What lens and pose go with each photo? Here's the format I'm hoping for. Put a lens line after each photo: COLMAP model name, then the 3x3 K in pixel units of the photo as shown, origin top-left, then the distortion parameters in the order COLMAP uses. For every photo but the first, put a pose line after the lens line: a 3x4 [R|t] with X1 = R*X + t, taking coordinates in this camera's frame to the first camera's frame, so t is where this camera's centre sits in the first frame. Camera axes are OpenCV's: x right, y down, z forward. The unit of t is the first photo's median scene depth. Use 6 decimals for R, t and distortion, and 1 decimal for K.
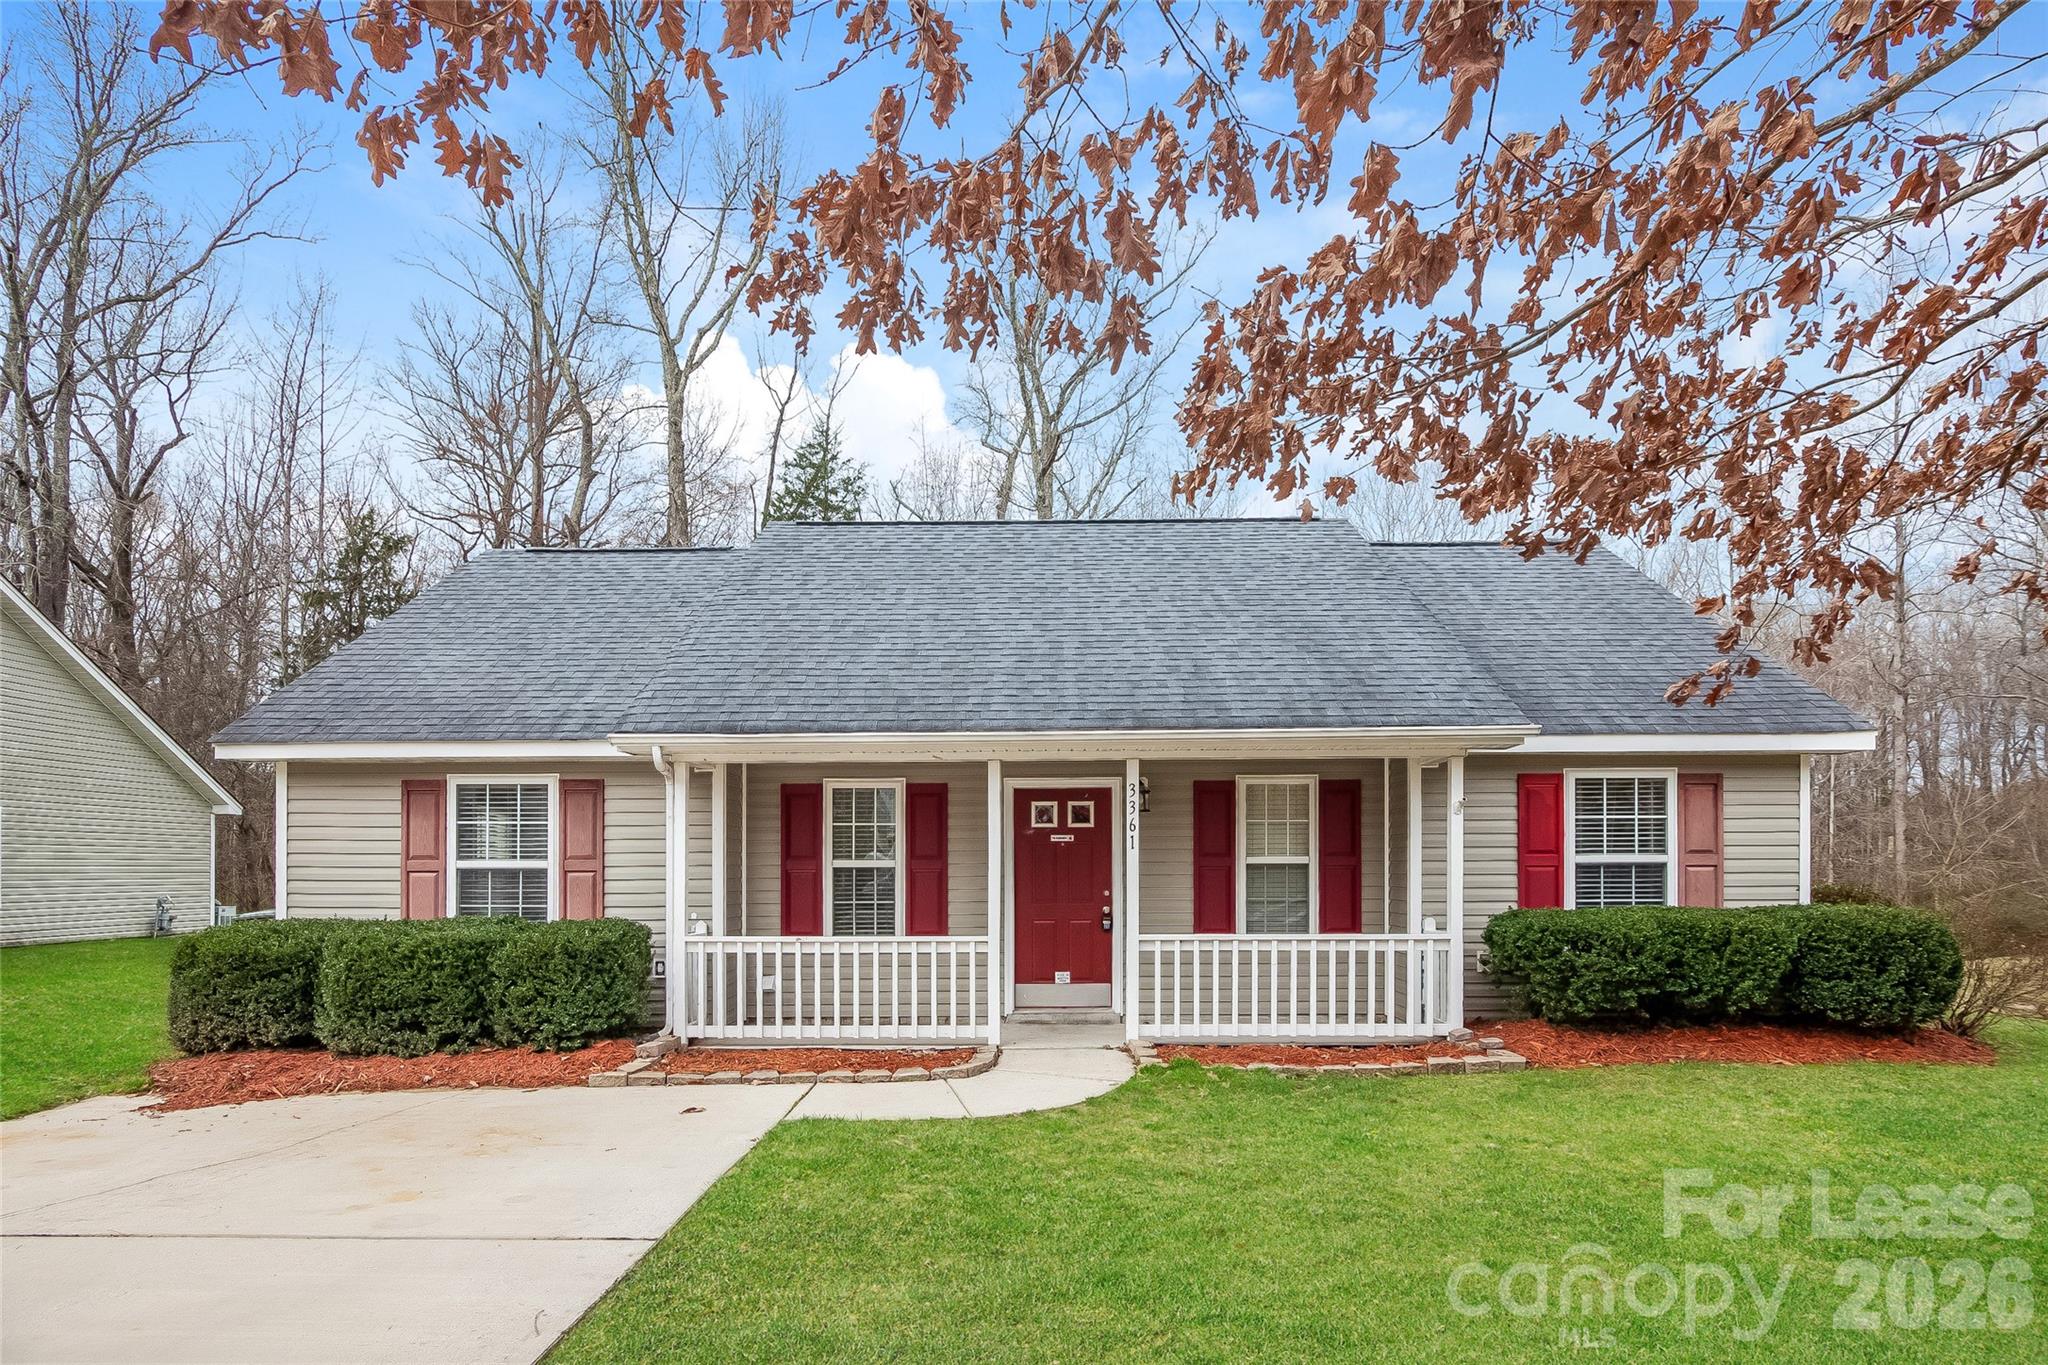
lens RADIAL K [[959.8, 0, 1023.7], [0, 959.8, 856.4], [0, 0, 1]] dist [0.001568, 0.000119]
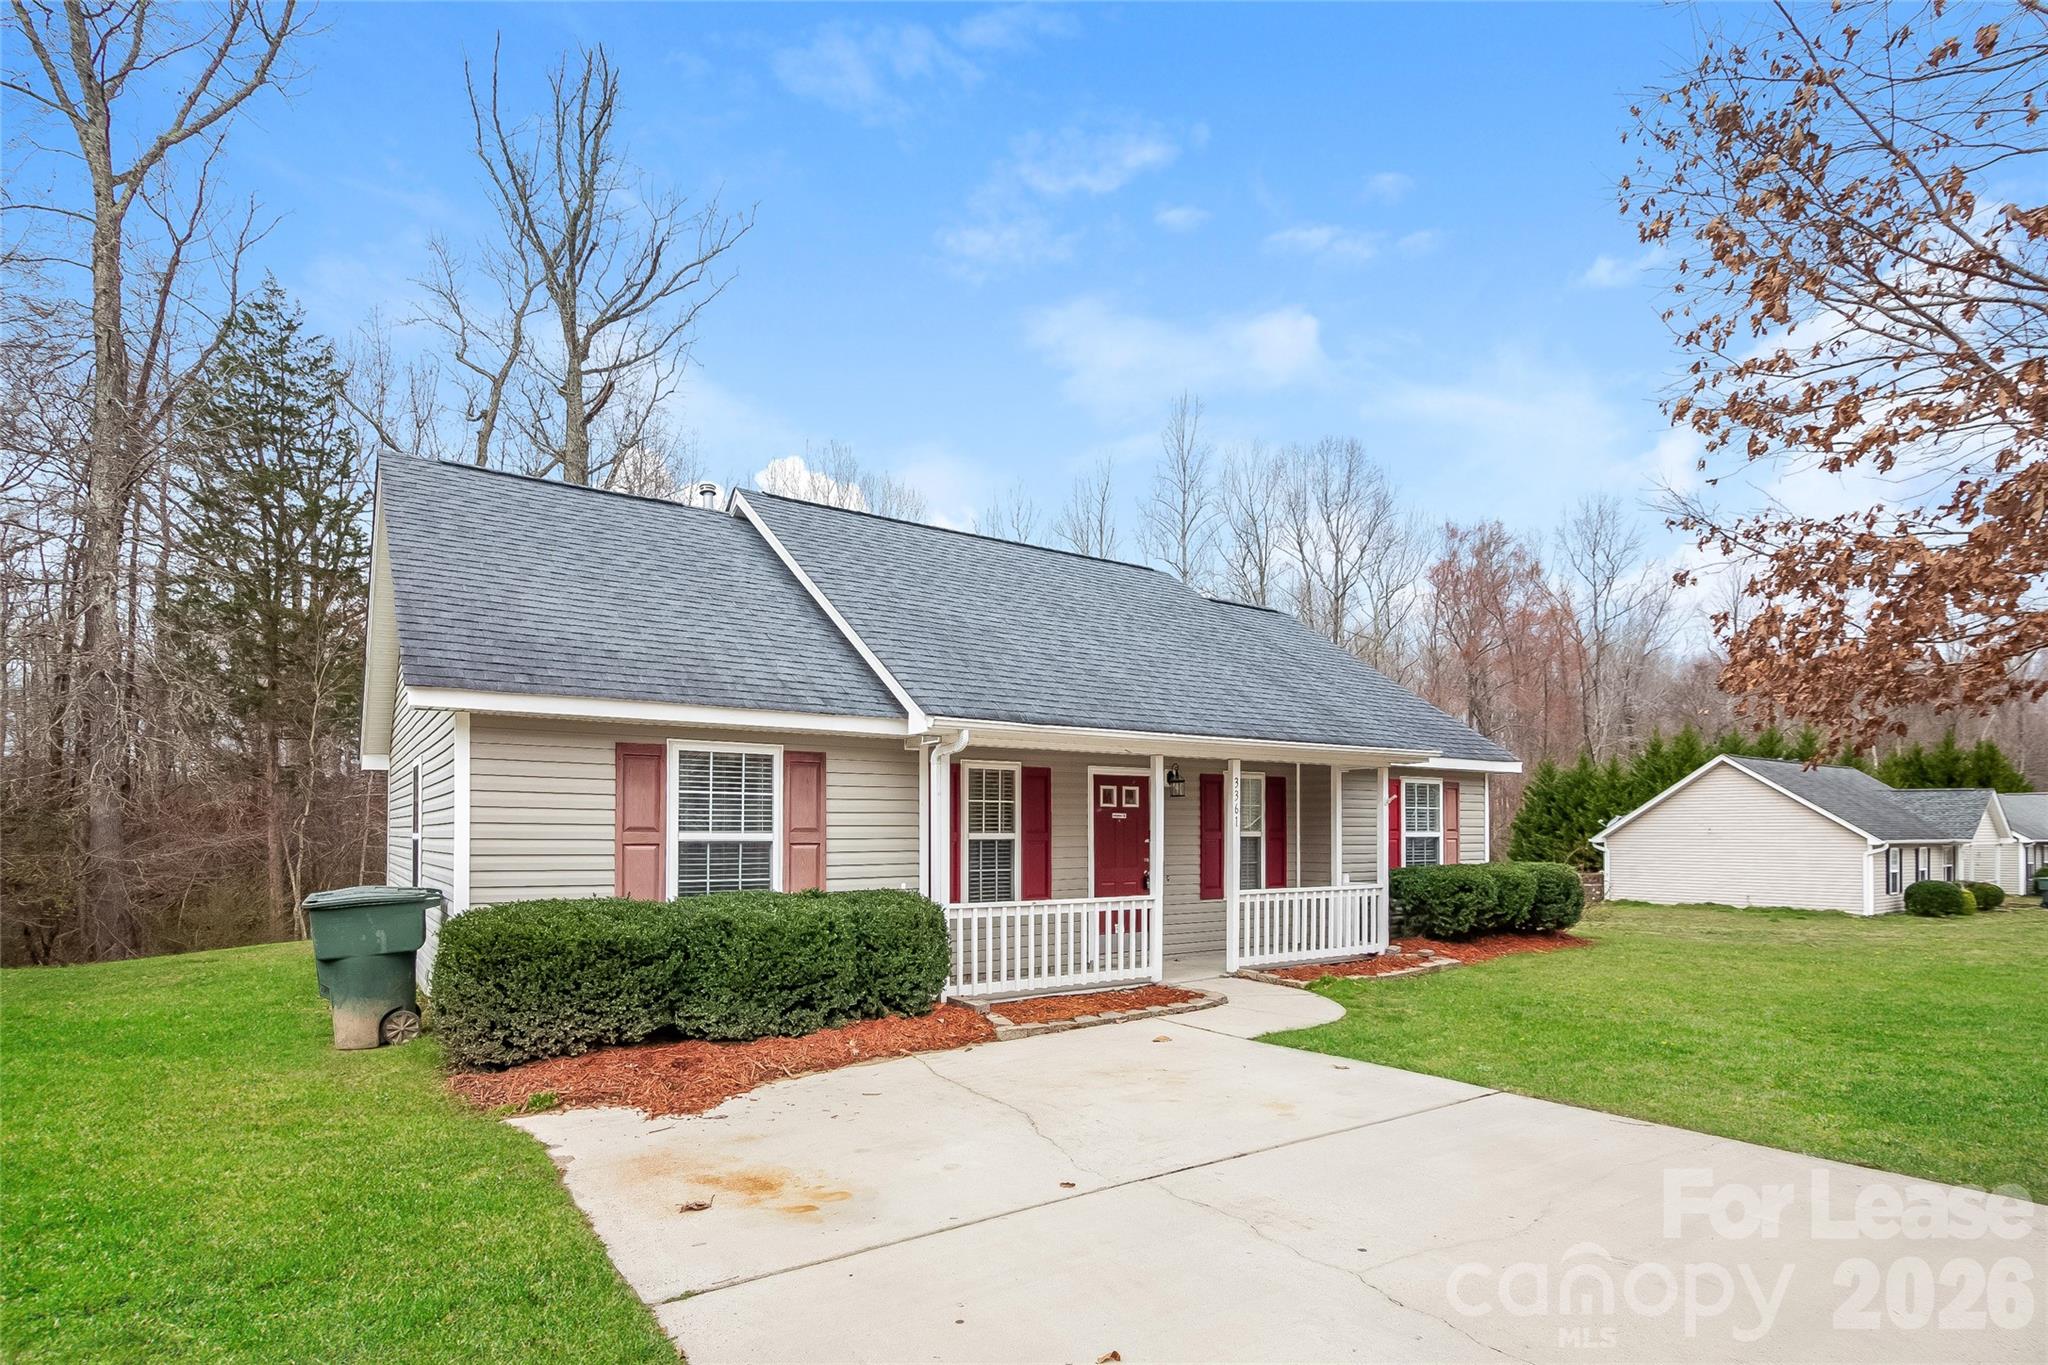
lens RADIAL K [[985.4, 0, 1024.3], [0, 985.4, 691.1], [0, 0, 1]] dist [-0.002052, -0.000561]
pose [[0.823277, 0.084133, 0.561370, -0.857151], [-0.003735, 0.989736, -0.142856, 0.003778], [-0.567627, 0.115513, 0.815142, 0.018731]]
